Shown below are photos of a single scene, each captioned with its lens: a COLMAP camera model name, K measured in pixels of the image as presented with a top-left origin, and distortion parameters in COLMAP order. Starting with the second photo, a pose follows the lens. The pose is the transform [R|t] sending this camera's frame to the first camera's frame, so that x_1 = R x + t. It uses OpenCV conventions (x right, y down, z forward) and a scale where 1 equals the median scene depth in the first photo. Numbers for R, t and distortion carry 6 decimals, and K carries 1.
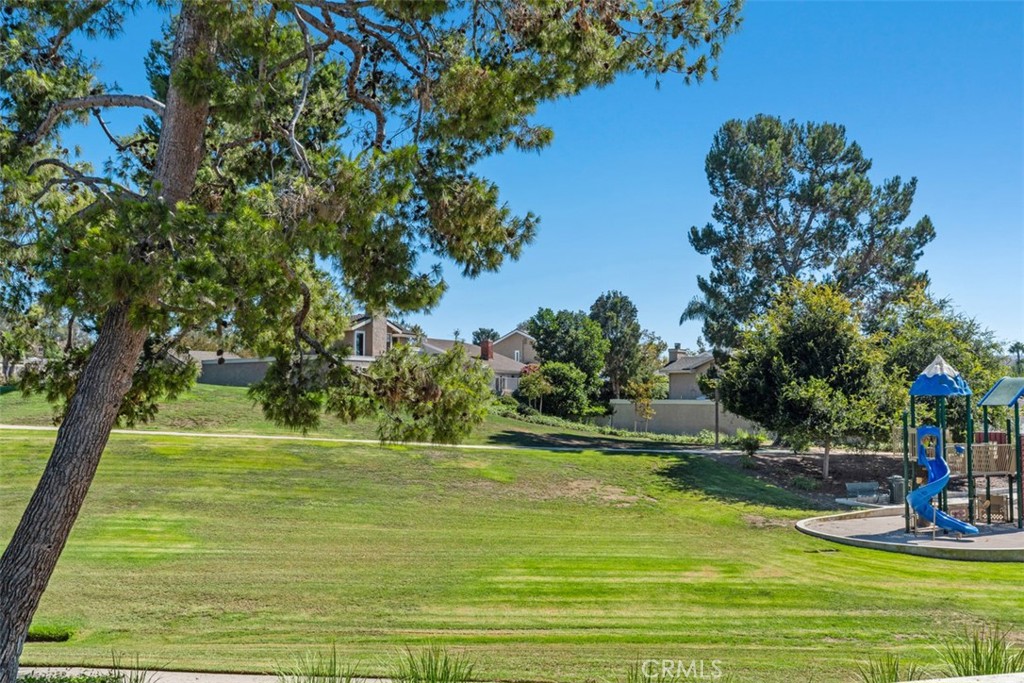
lens RADIAL K [[1001.4, 0, 512.0], [0, 1001.4, 341.5], [0, 0, 1]] dist [0.010053, -0.000686]
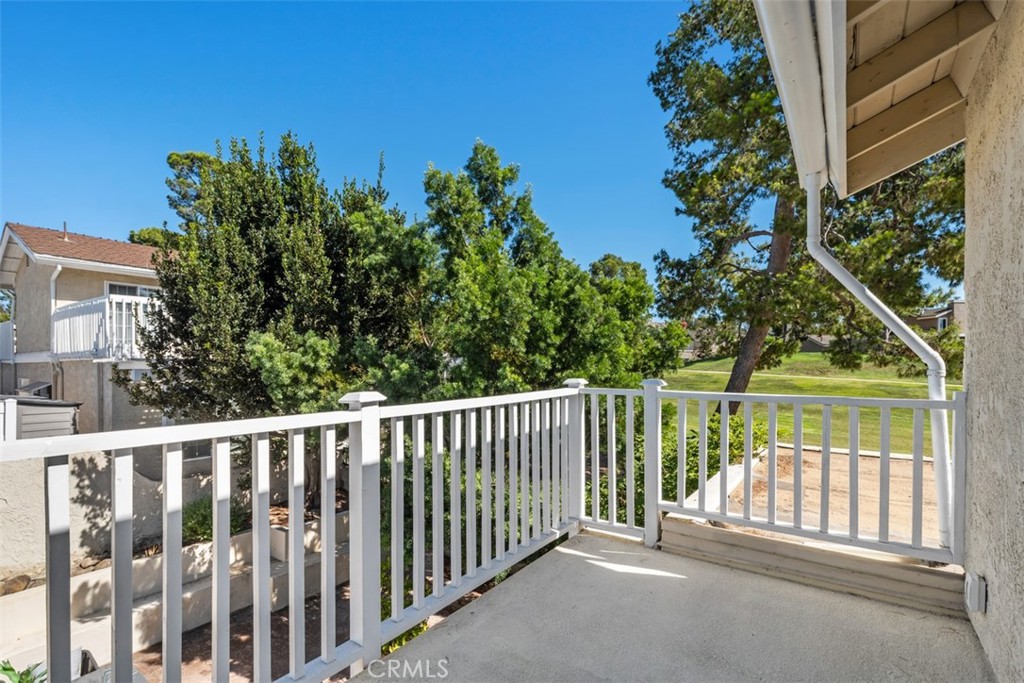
lens RADIAL K [[468.9, 0, 510.7], [0, 468.9, 367.9], [0, 0, 1]] dist [0.000038, -0.000108]
pose [[0.620158, 0.003788, -0.784468, 0.113631], [0.051031, 0.997676, 0.045160, 0.002332], [0.782815, -0.068038, 0.618523, -0.157044]]
